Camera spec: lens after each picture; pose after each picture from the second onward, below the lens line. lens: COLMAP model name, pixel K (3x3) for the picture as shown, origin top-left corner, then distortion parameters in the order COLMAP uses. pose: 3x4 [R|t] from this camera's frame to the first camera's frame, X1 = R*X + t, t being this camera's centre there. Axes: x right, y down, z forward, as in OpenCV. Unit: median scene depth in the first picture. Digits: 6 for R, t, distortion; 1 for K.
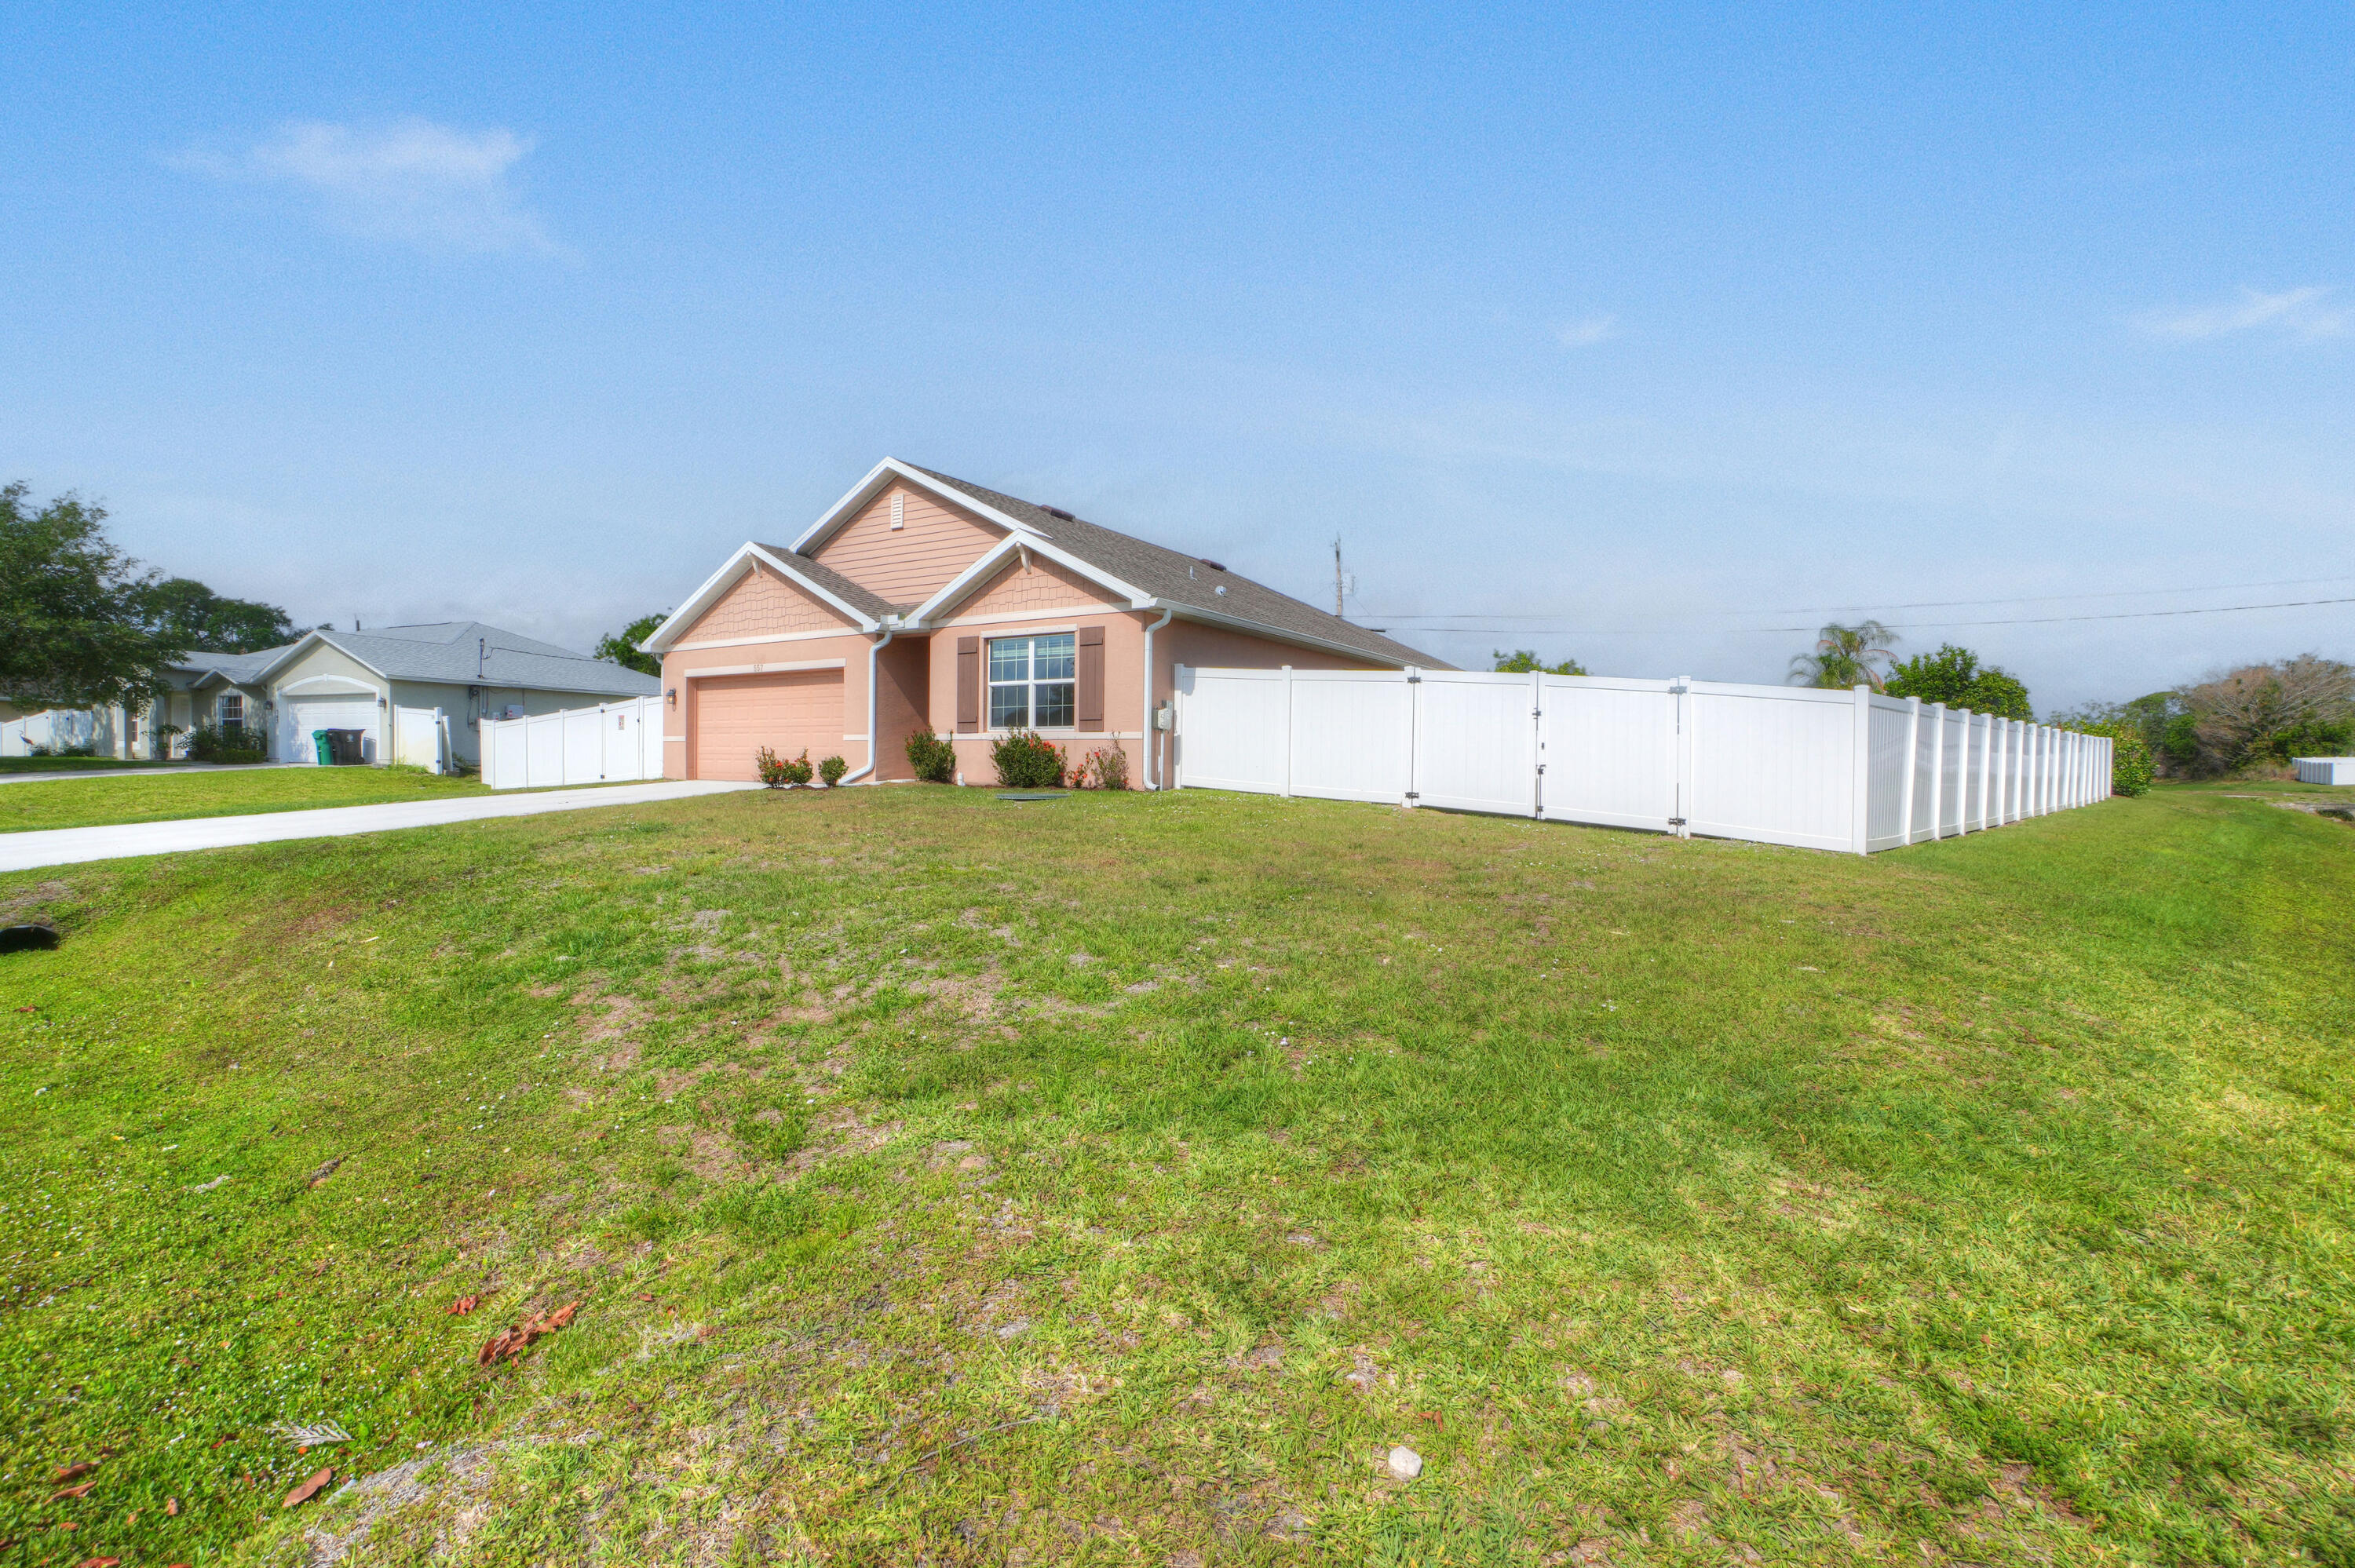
lens RADIAL K [[1018.6, 0, 1171.4], [0, 1018.6, 785.7], [0, 0, 1]] dist [-0.040705, 0.003287]
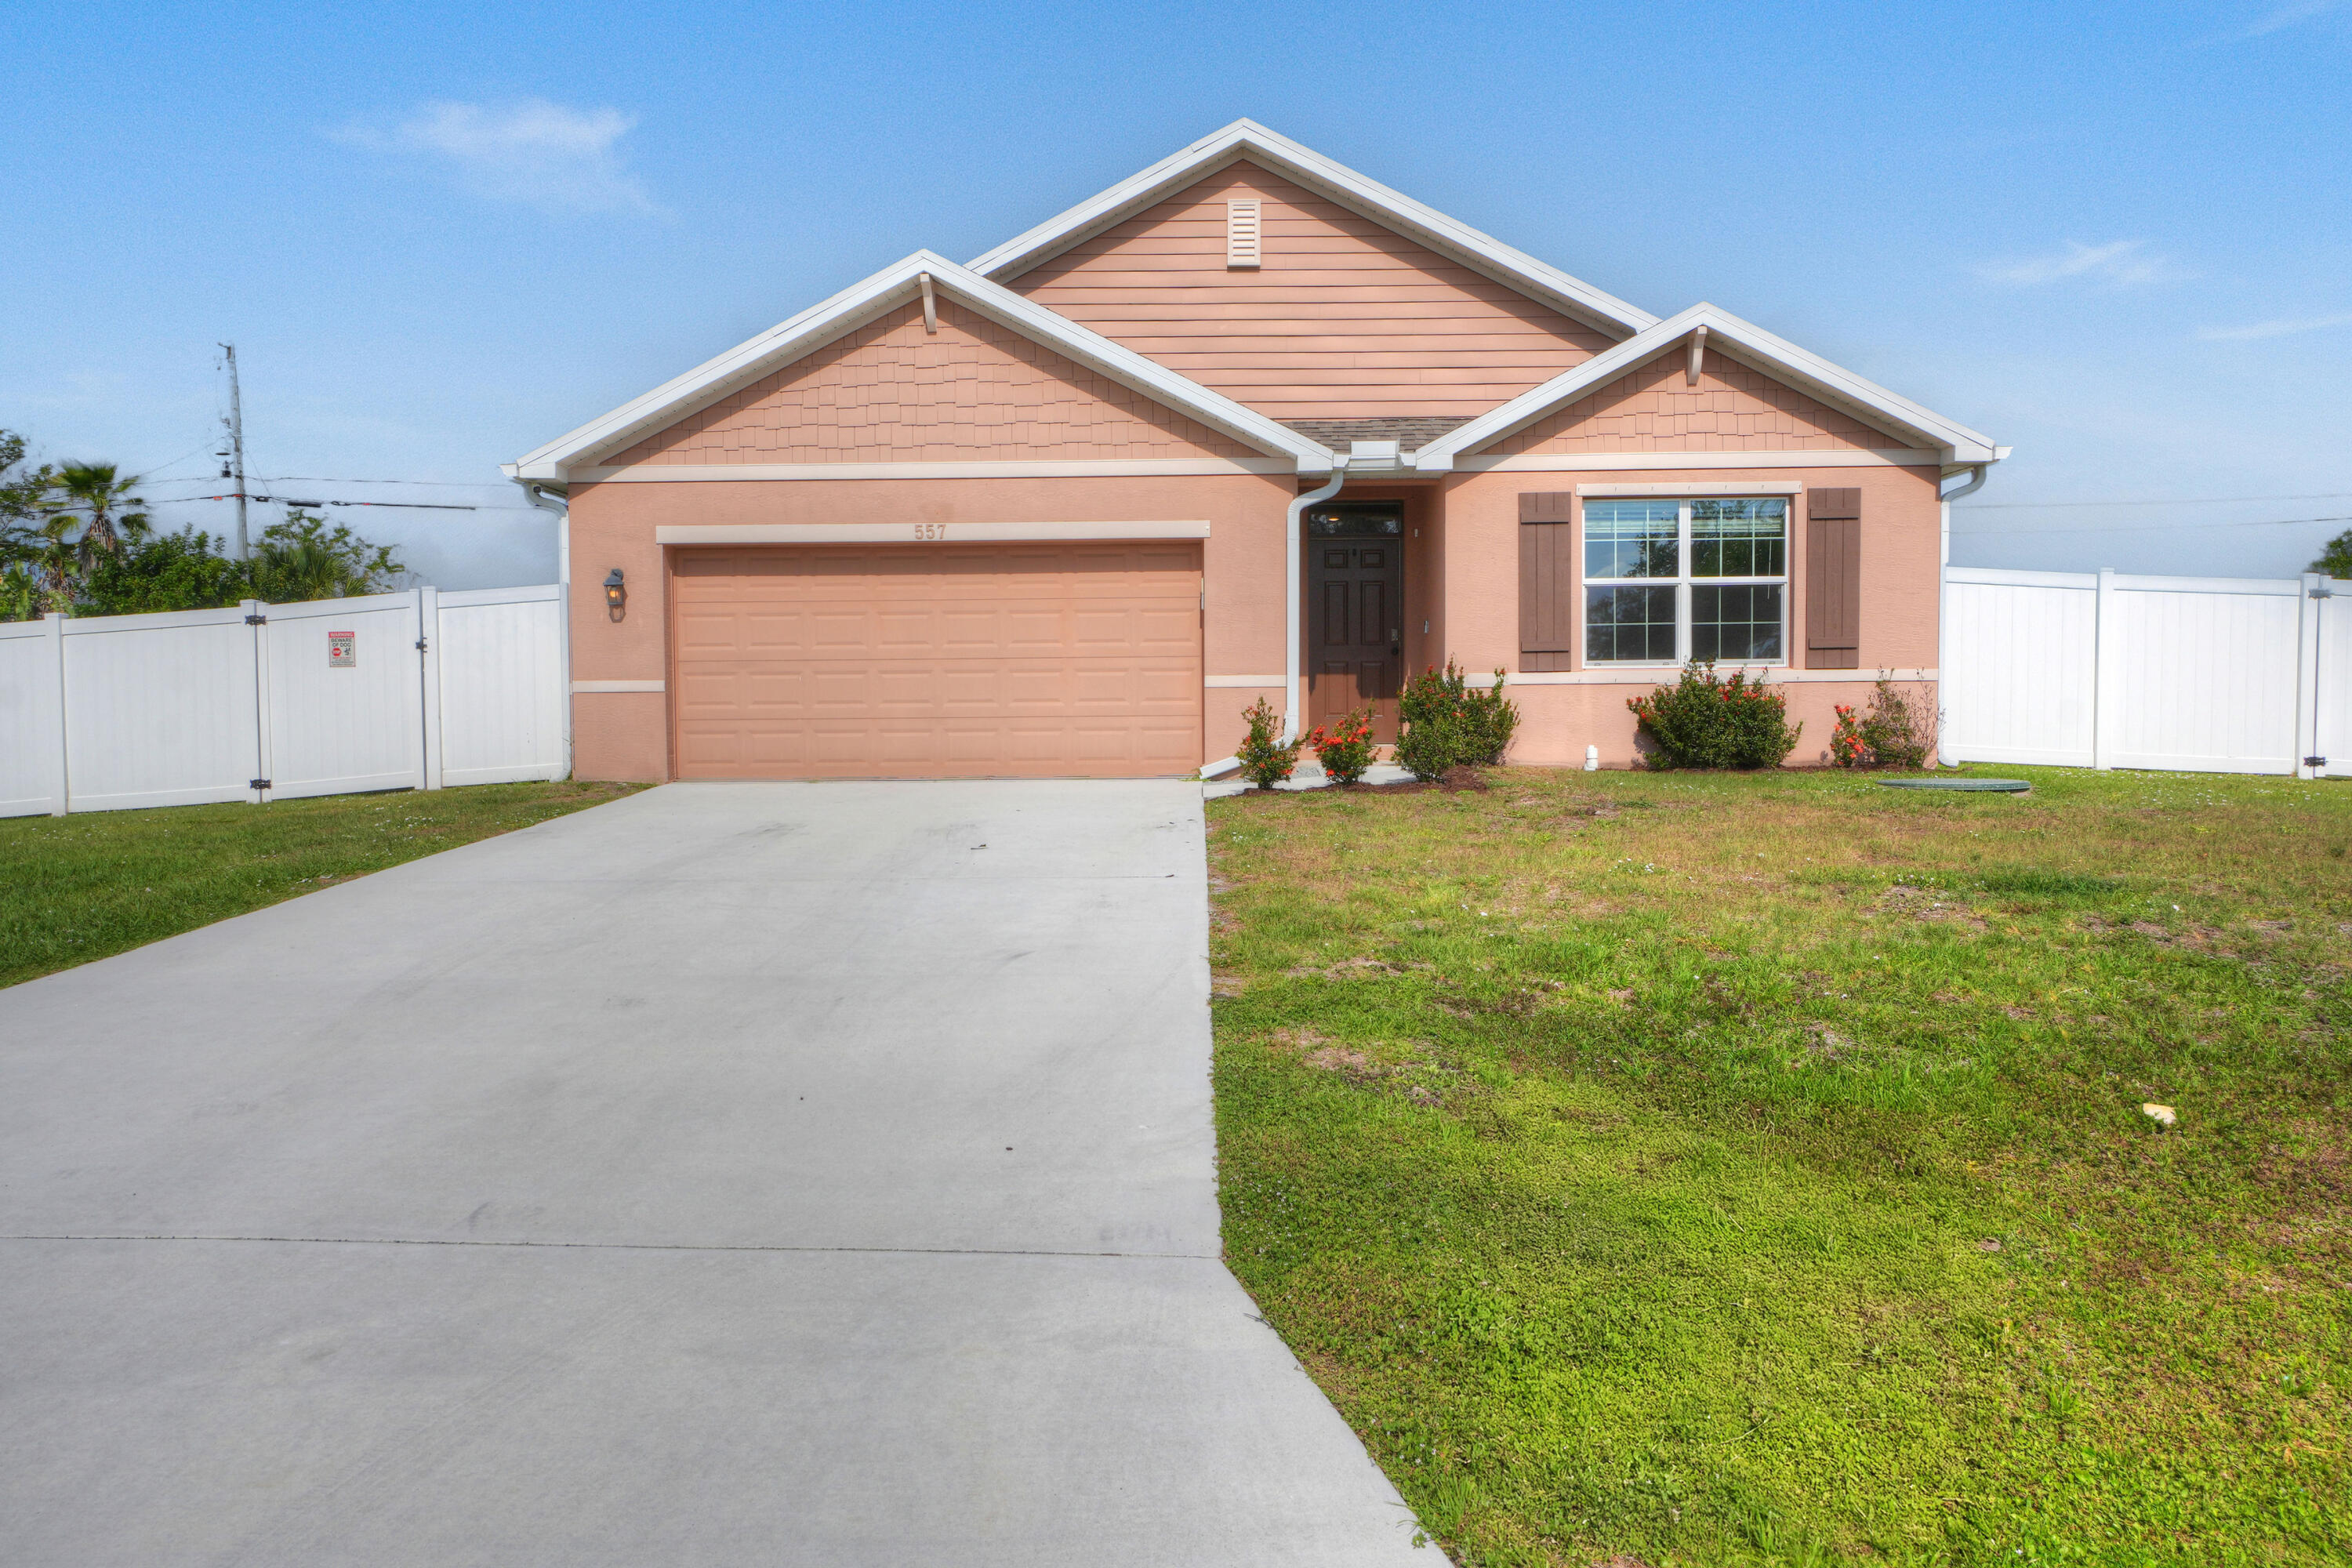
lens RADIAL K [[1573.1, 0, 1138.9], [0, 1573.1, 745.5], [0, 0, 1]] dist [0.025643, 0.005187]
pose [[0.859049, -0.027589, 0.511149, -0.822413], [0.029318, 0.999559, 0.004678, -0.023508], [-0.511053, 0.010967, 0.859479, 0.400038]]
